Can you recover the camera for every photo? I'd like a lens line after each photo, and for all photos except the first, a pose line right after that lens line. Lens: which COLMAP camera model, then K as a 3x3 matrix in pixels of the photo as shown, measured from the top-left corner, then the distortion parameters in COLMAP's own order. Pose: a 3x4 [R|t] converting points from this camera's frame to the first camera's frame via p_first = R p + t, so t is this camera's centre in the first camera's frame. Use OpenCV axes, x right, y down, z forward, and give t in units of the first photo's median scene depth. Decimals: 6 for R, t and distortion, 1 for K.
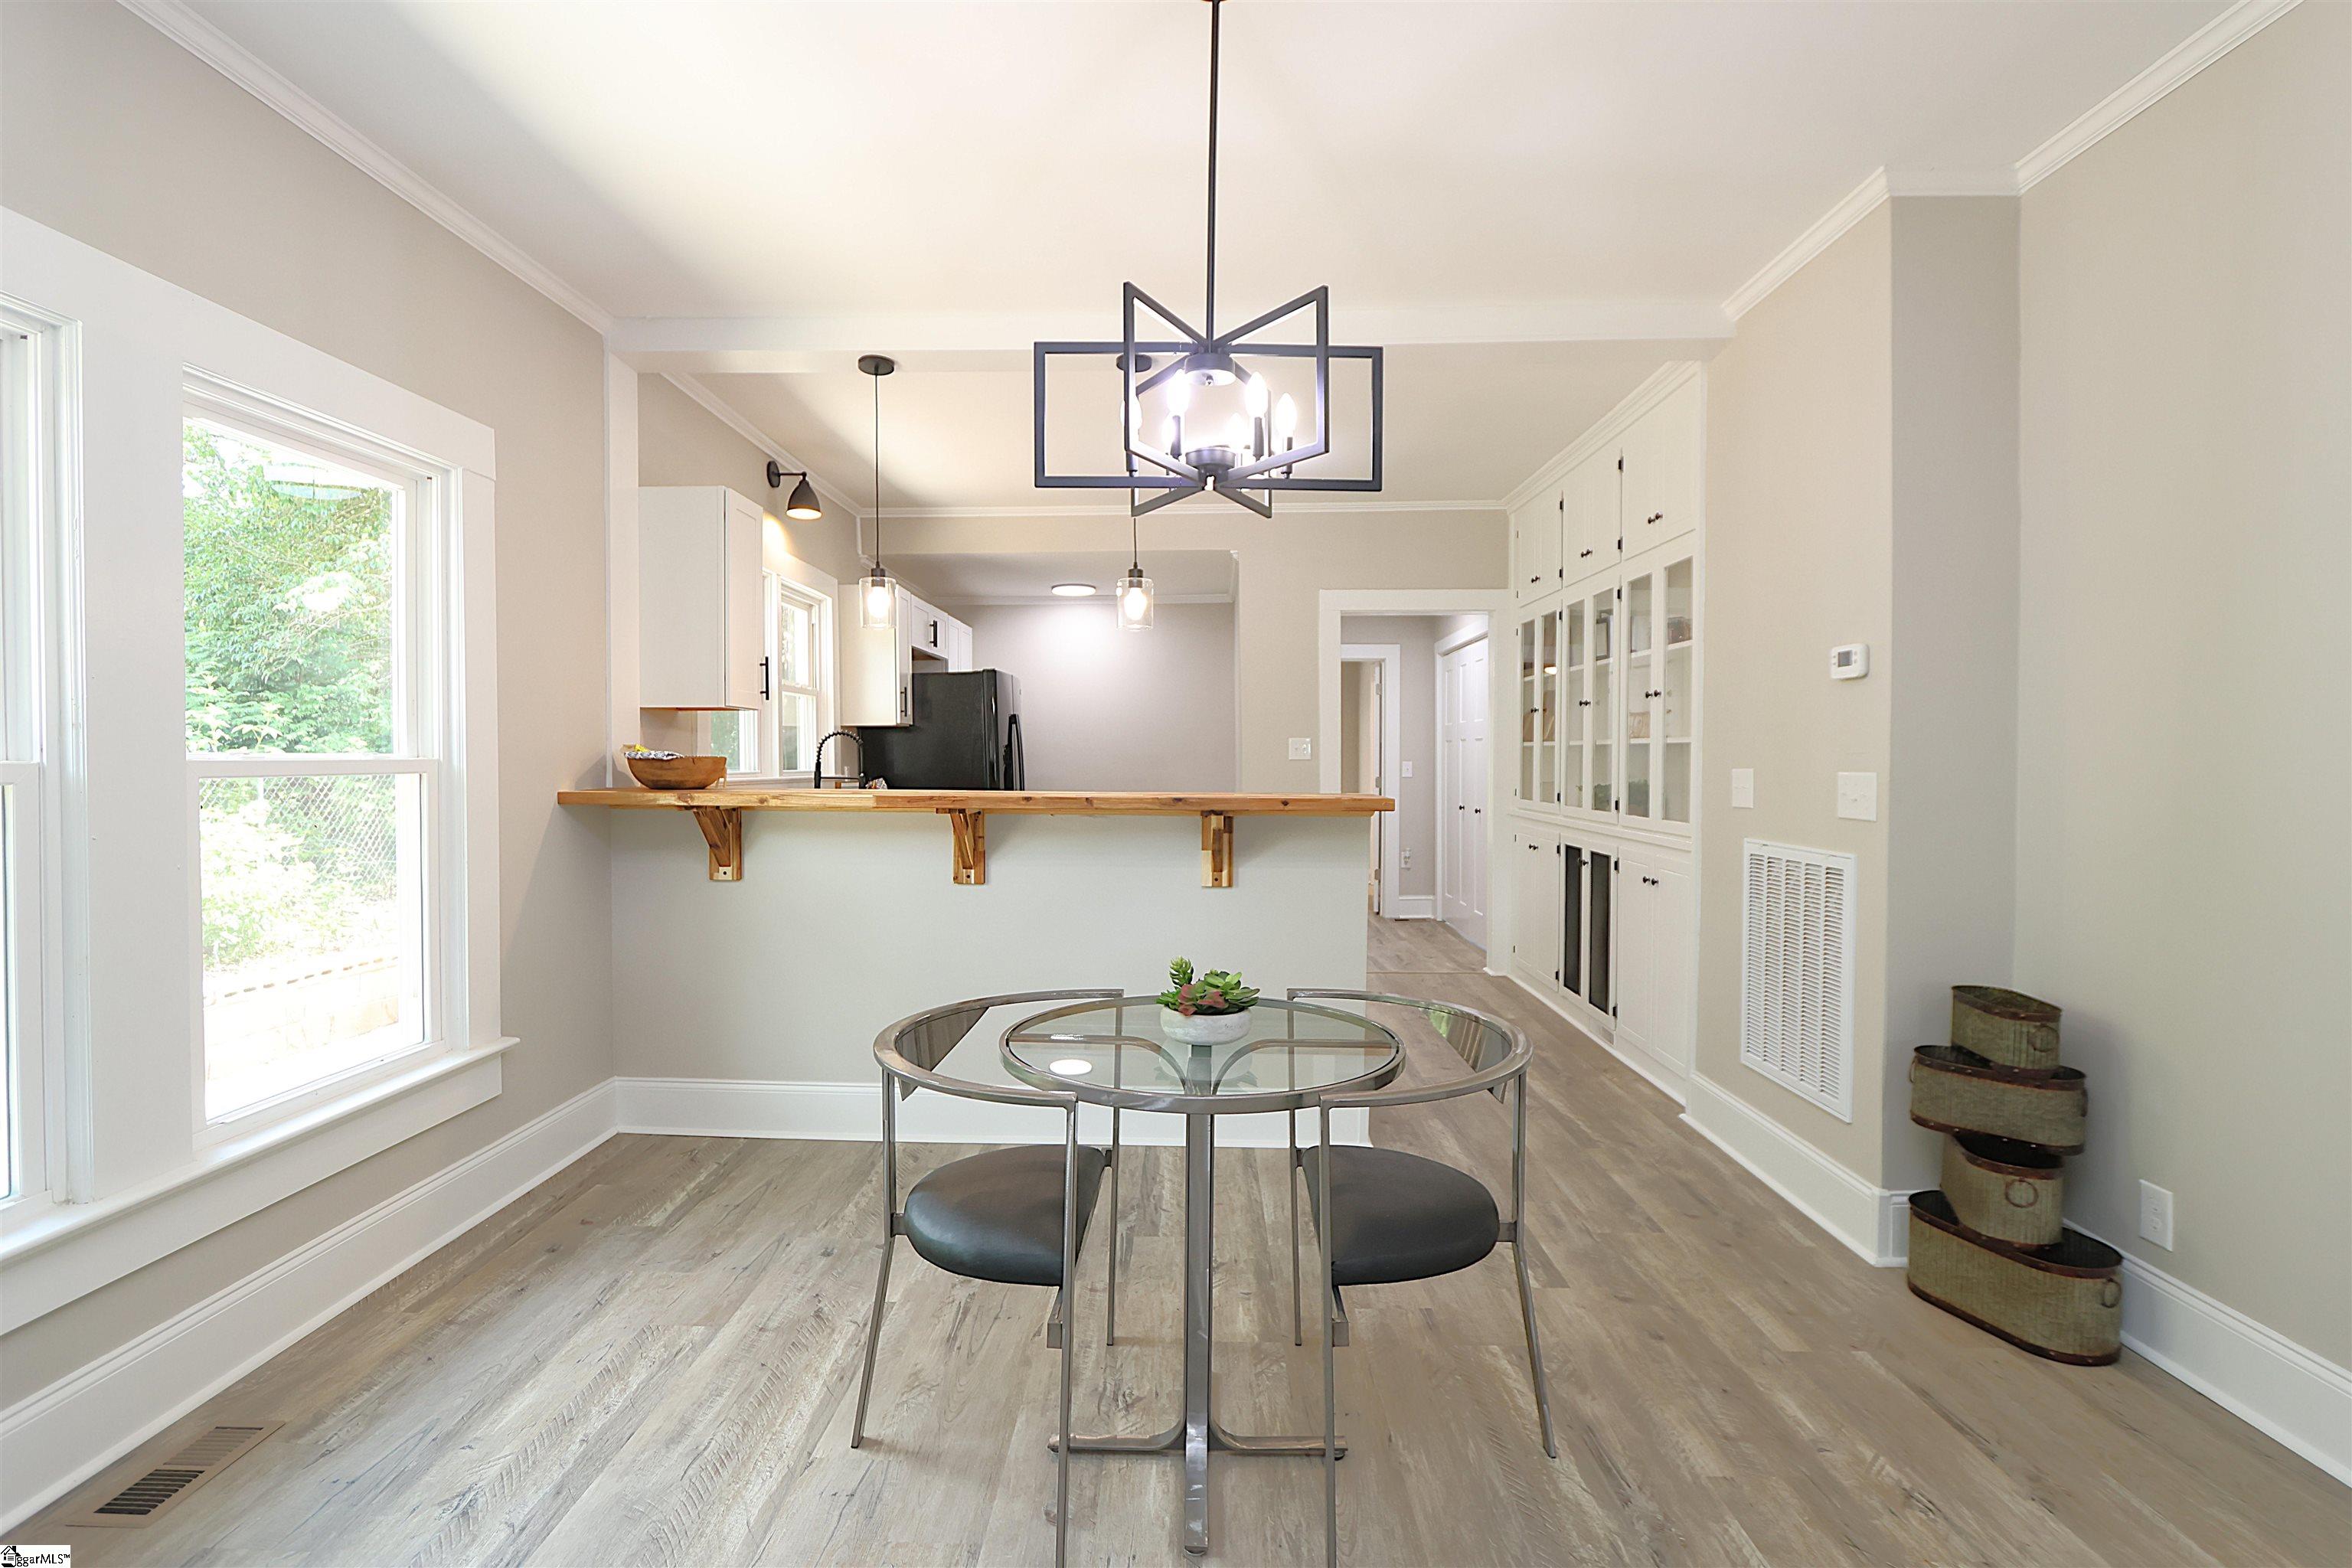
lens RADIAL K [[1099.3, 0, 1163.8], [0, 1099.3, 782.8], [0, 0, 1]] dist [-0.018086, 0.003384]
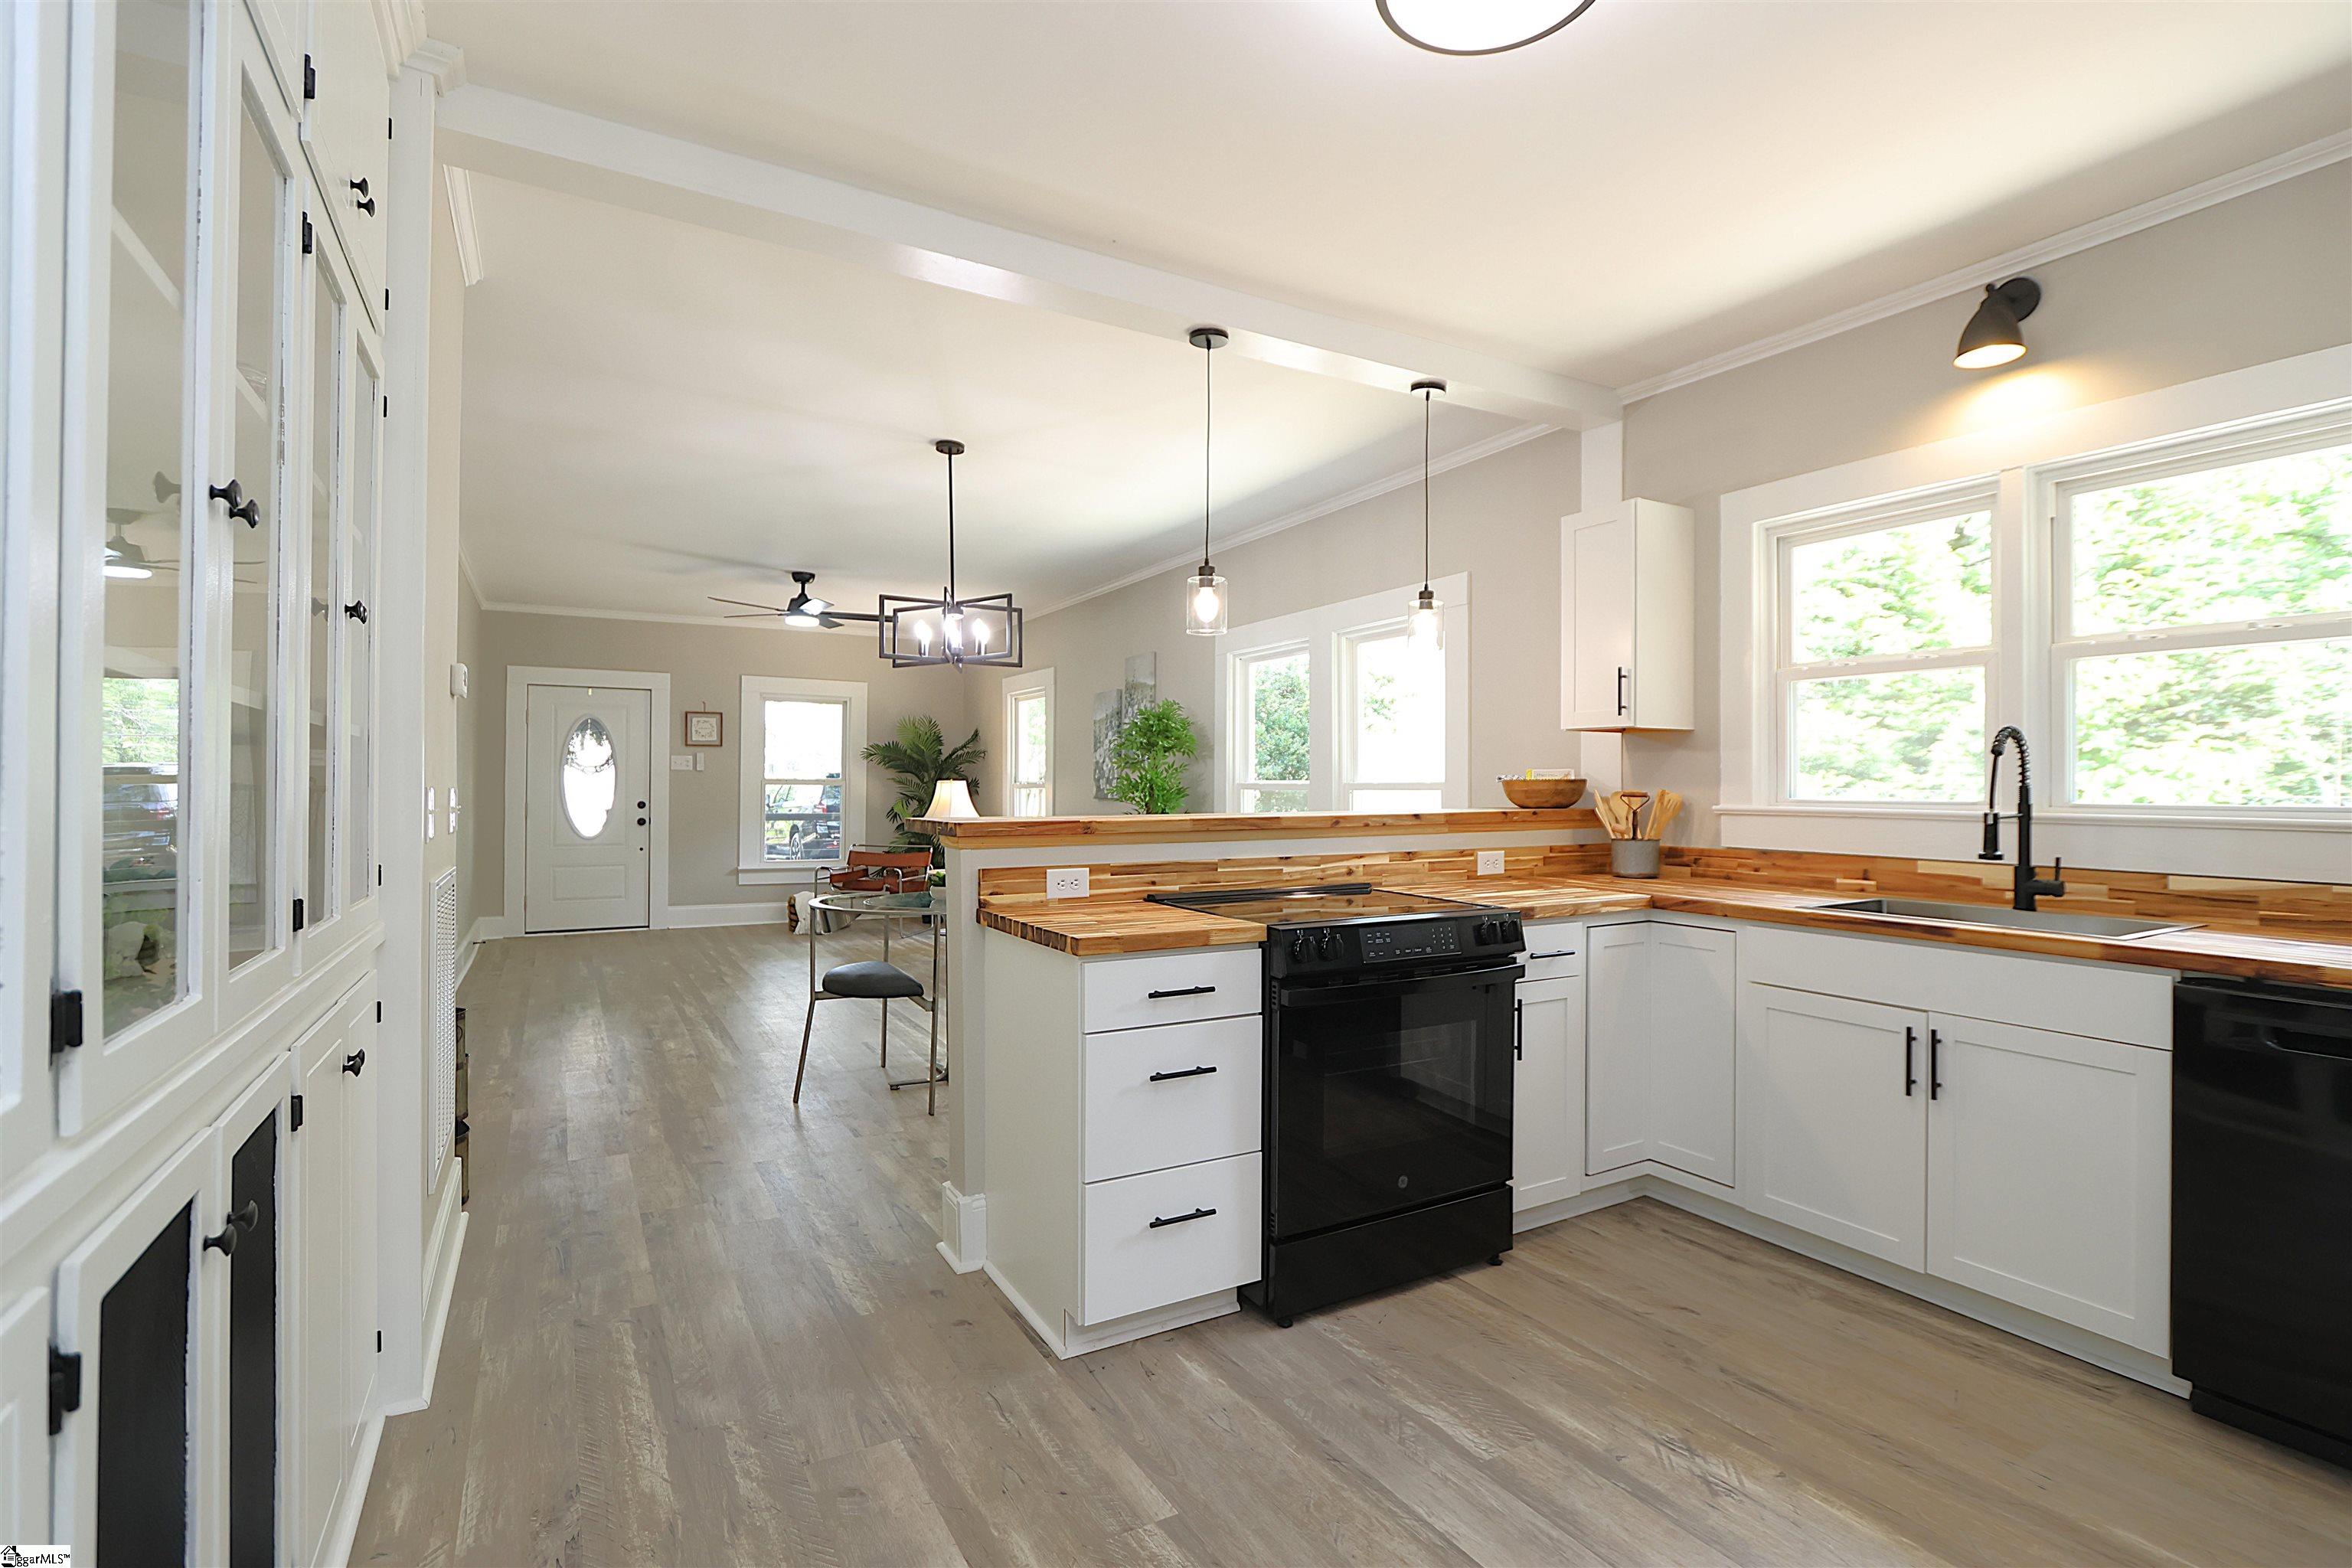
lens RADIAL K [[1077.0, 0, 1185.9], [0, 1077.0, 785.5], [0, 0, 1]] dist [-0.019534, 0.003712]
pose [[-0.848231, -0.004141, -0.529609, 0.455114], [-0.016092, 0.999709, 0.017957, -0.031693], [0.529381, 0.023755, -0.848051, 1.754430]]
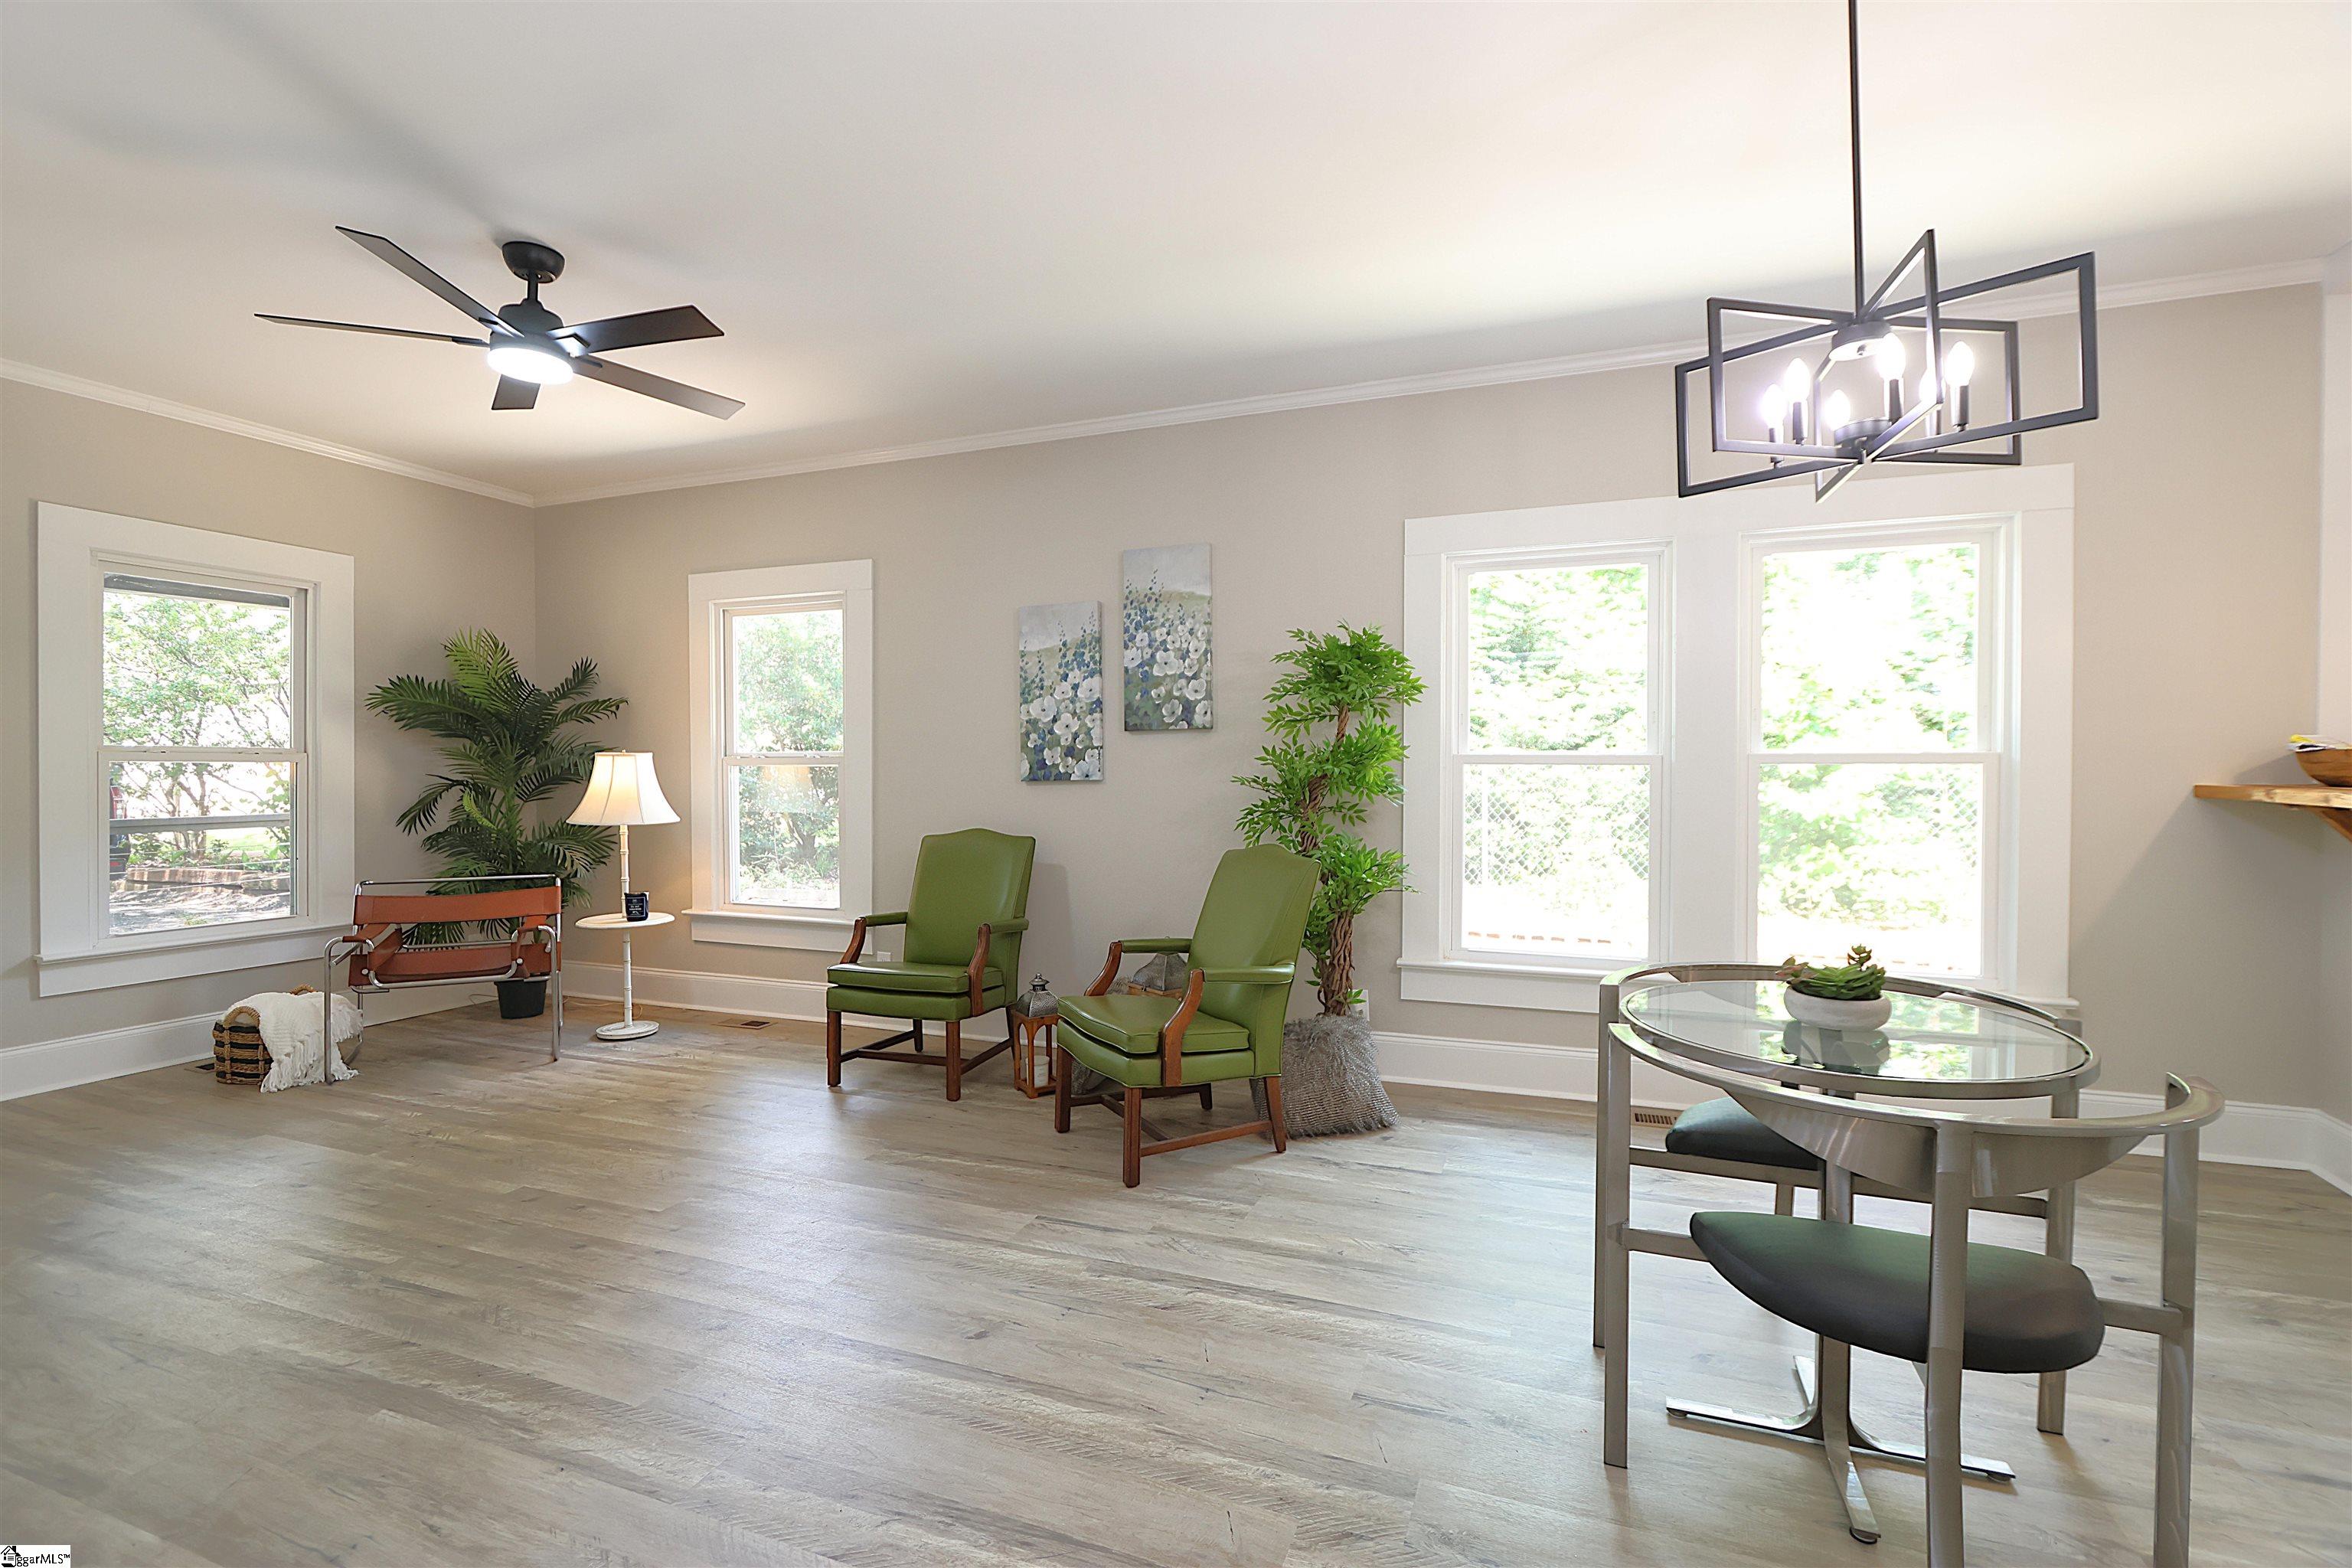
lens RADIAL K [[1077.0, 0, 1177.3], [0, 1077.0, 778.9], [0, 0, 1]] dist [-0.019534, 0.003712]
pose [[-0.330845, 0.010486, -0.943627, 0.624690], [-0.022045, 0.999580, 0.018836, 0.004790], [0.943428, 0.027034, -0.330475, 0.414623]]
